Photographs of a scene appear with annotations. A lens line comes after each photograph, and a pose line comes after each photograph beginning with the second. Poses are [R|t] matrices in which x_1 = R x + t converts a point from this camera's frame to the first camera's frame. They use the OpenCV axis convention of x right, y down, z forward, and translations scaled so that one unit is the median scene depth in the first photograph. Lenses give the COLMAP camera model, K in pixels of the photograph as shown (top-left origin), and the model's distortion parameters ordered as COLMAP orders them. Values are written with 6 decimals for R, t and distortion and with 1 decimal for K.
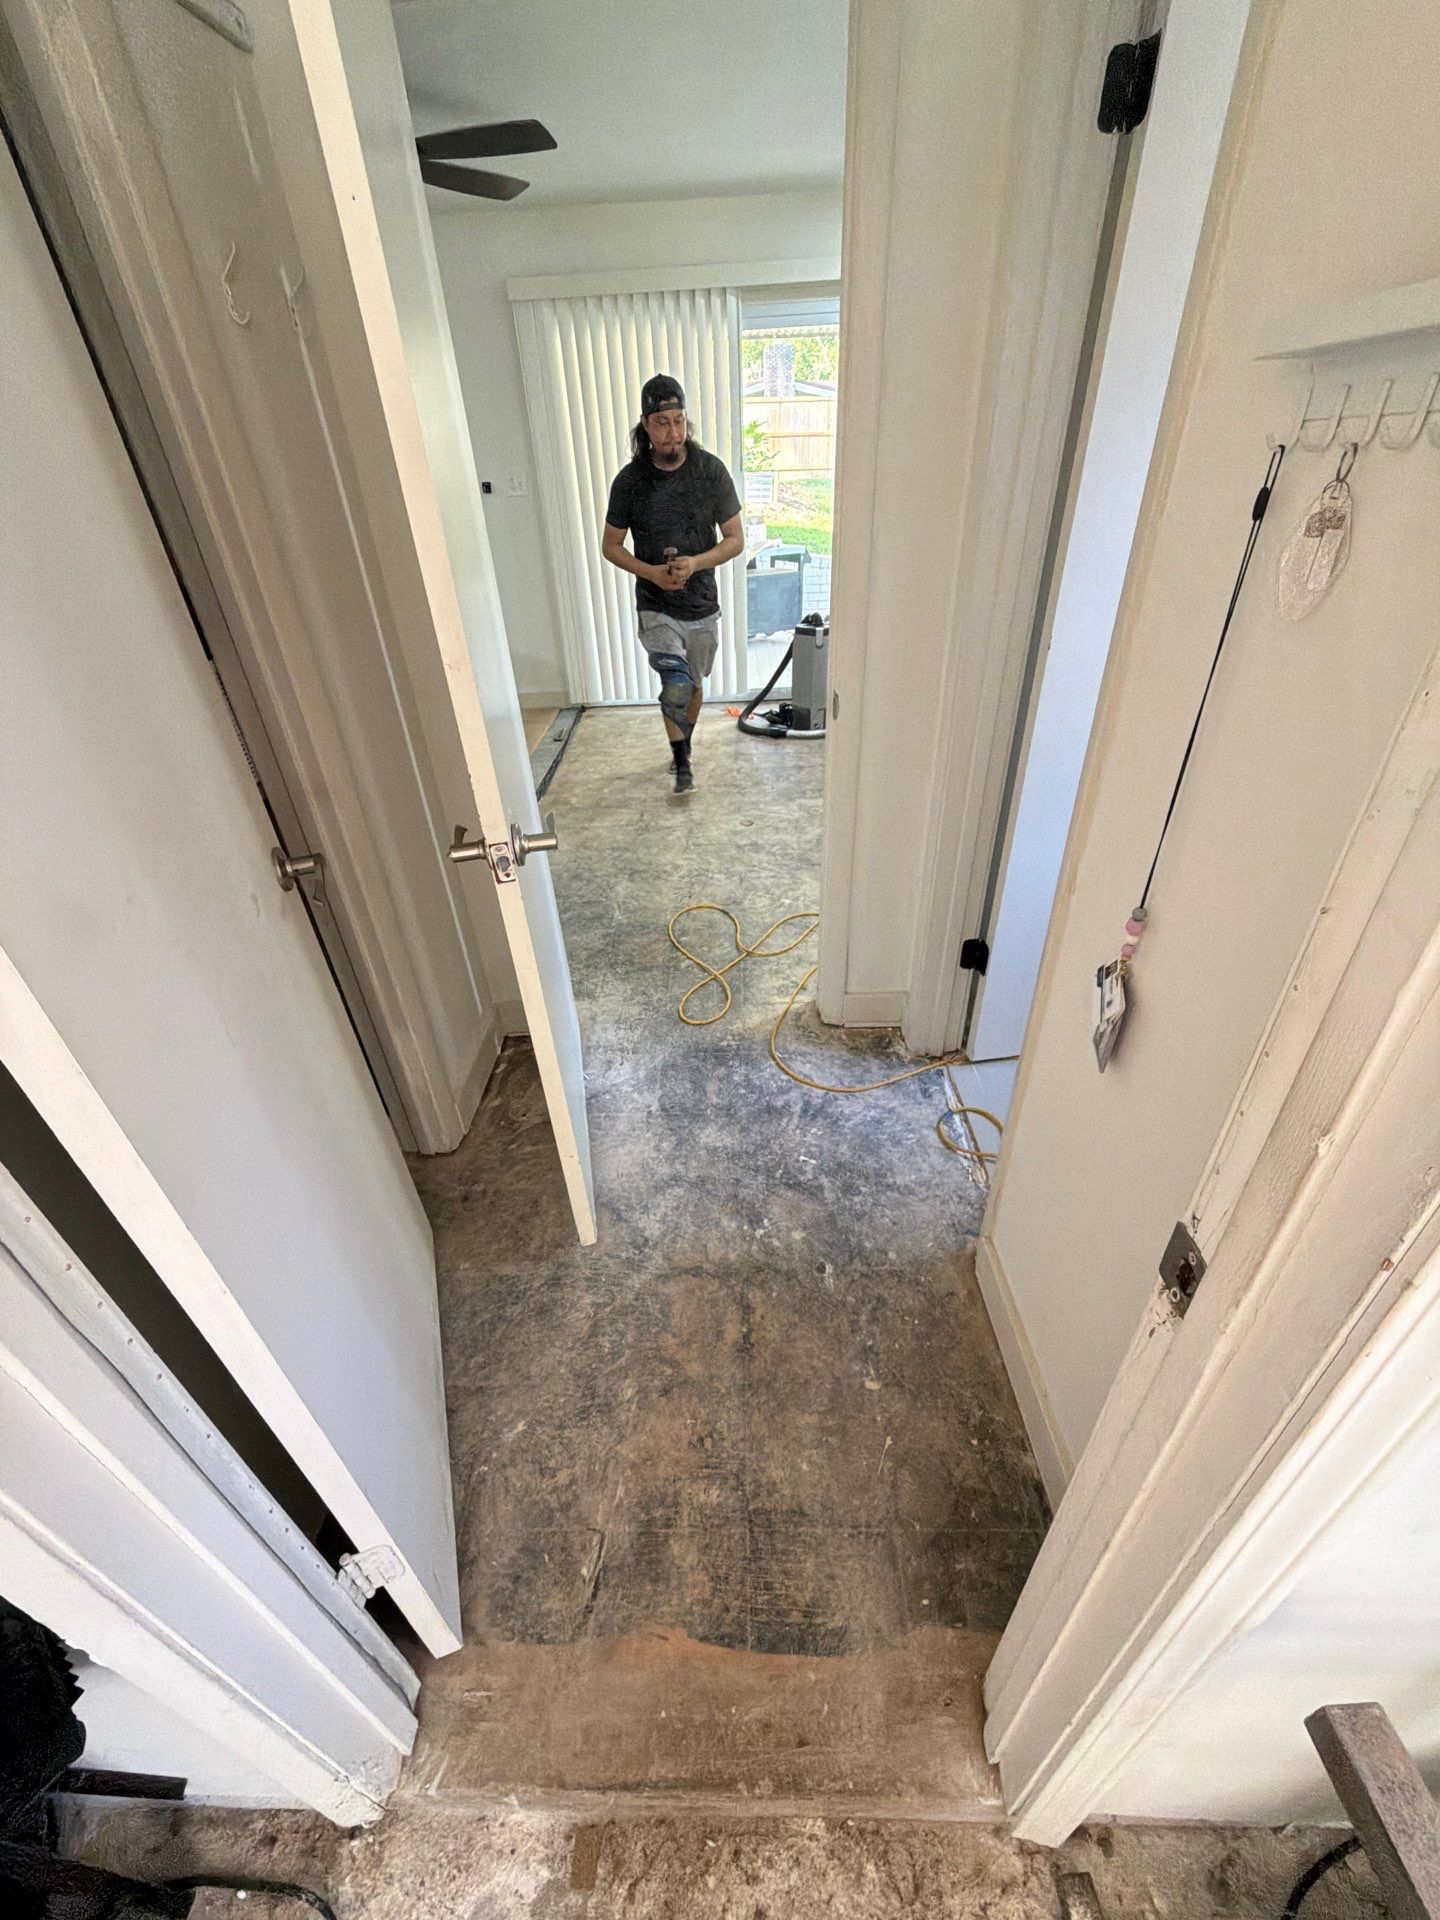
lens RADIAL K [[769.2, 0, 720.0], [0, 769.2, 960.0], [0, 0, 1]] dist [0.002119, 0.000323]
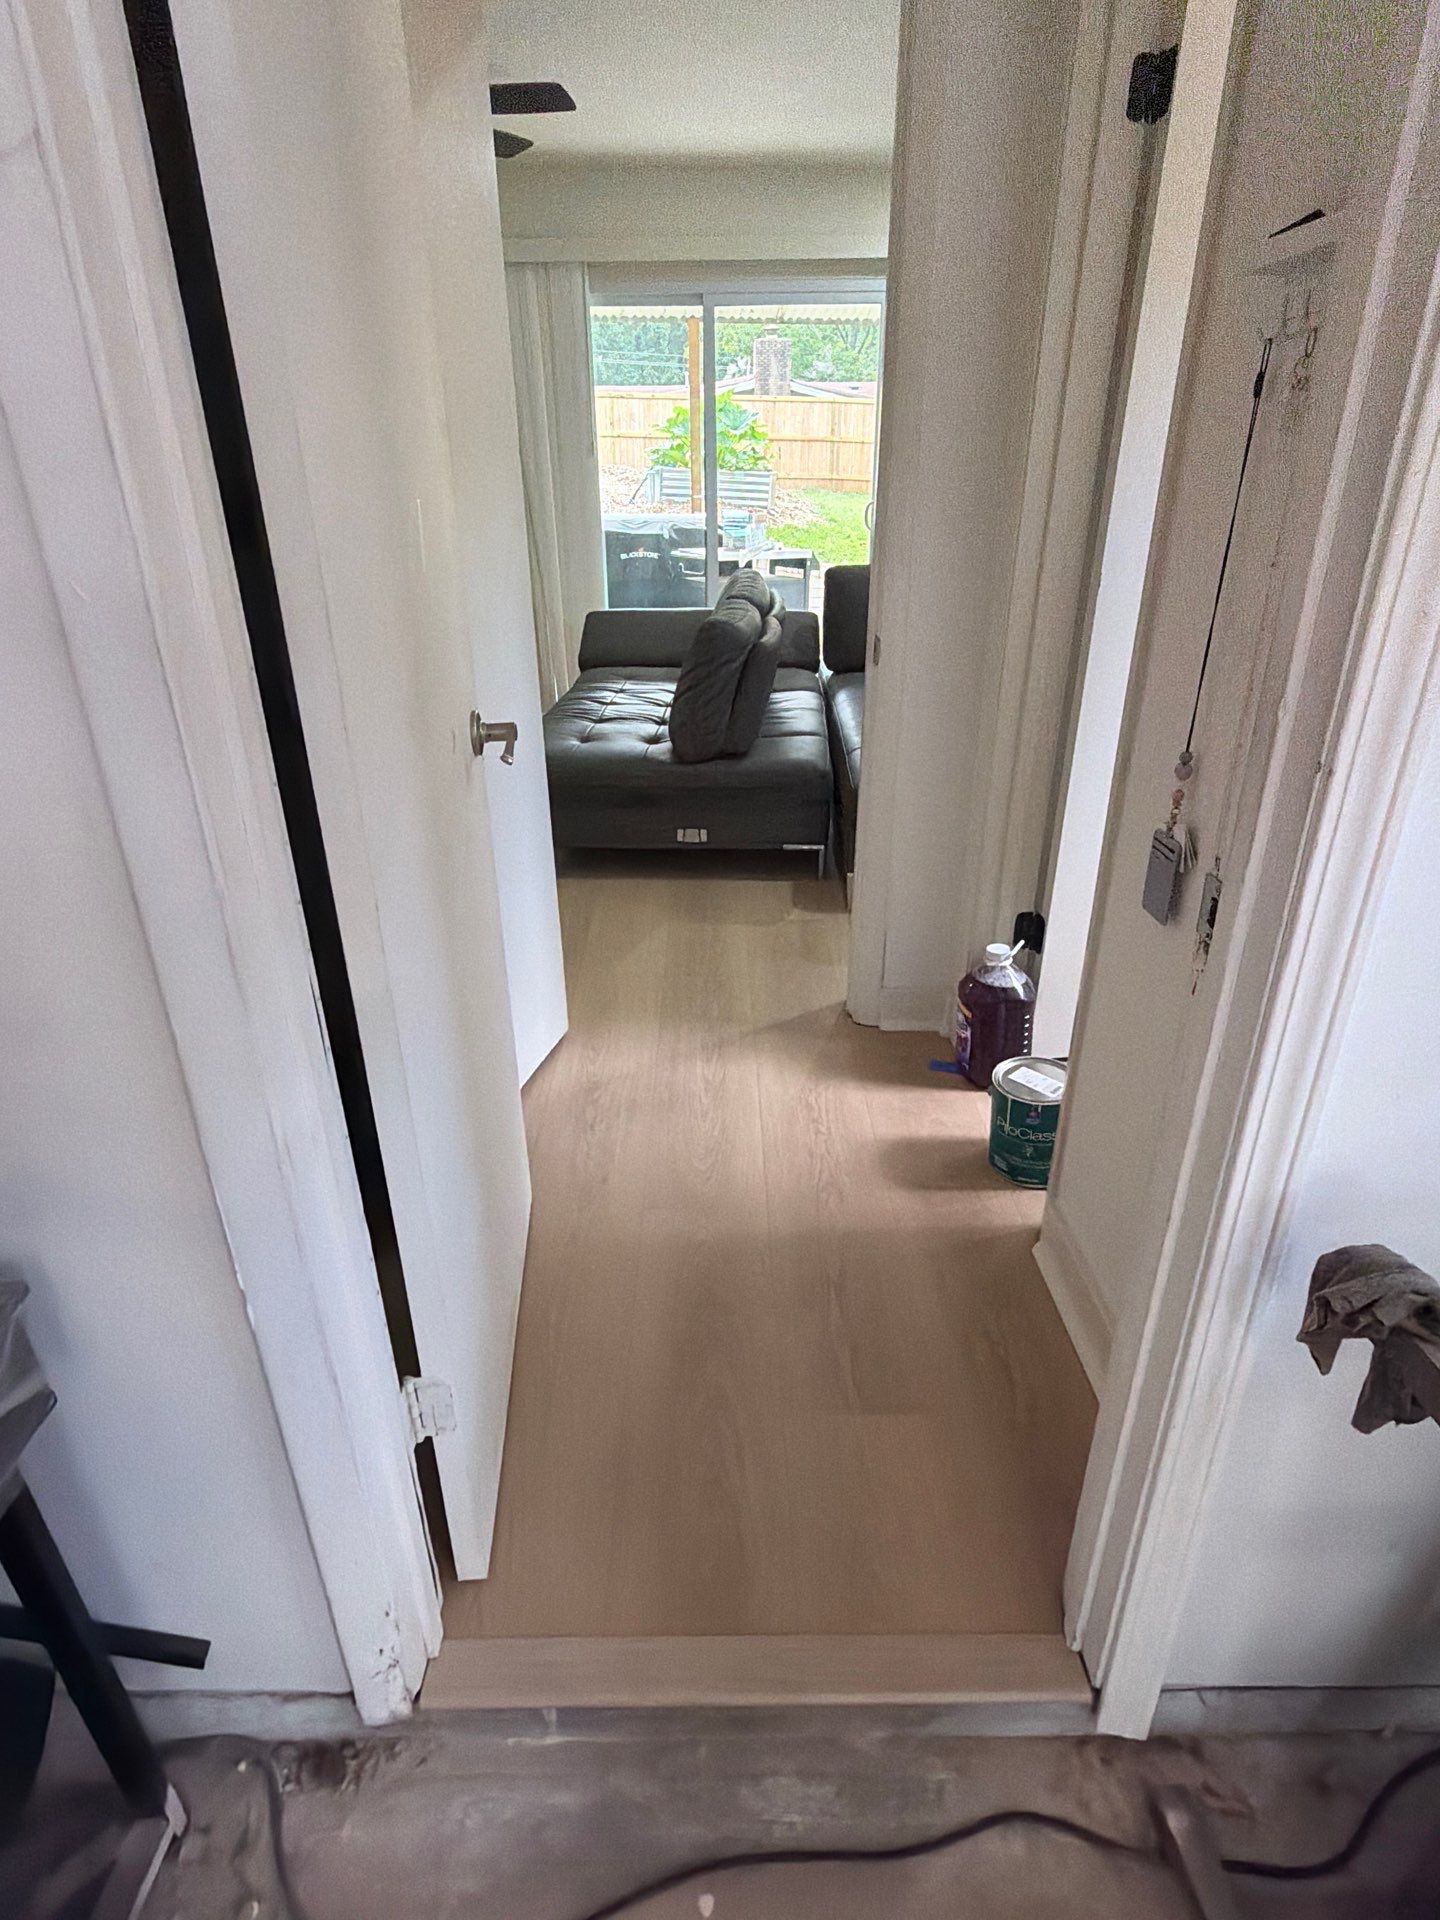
lens RADIAL K [[1008.7, 0, 730.9], [0, 1008.7, 961.7], [0, 0, 1]] dist [0.014168, 0.000401]
pose [[0.998682, 0.020200, 0.047188, -0.084468], [-0.014150, 0.992030, -0.125201, 0.216083], [-0.049341, 0.124369, 0.991009, -0.187614]]
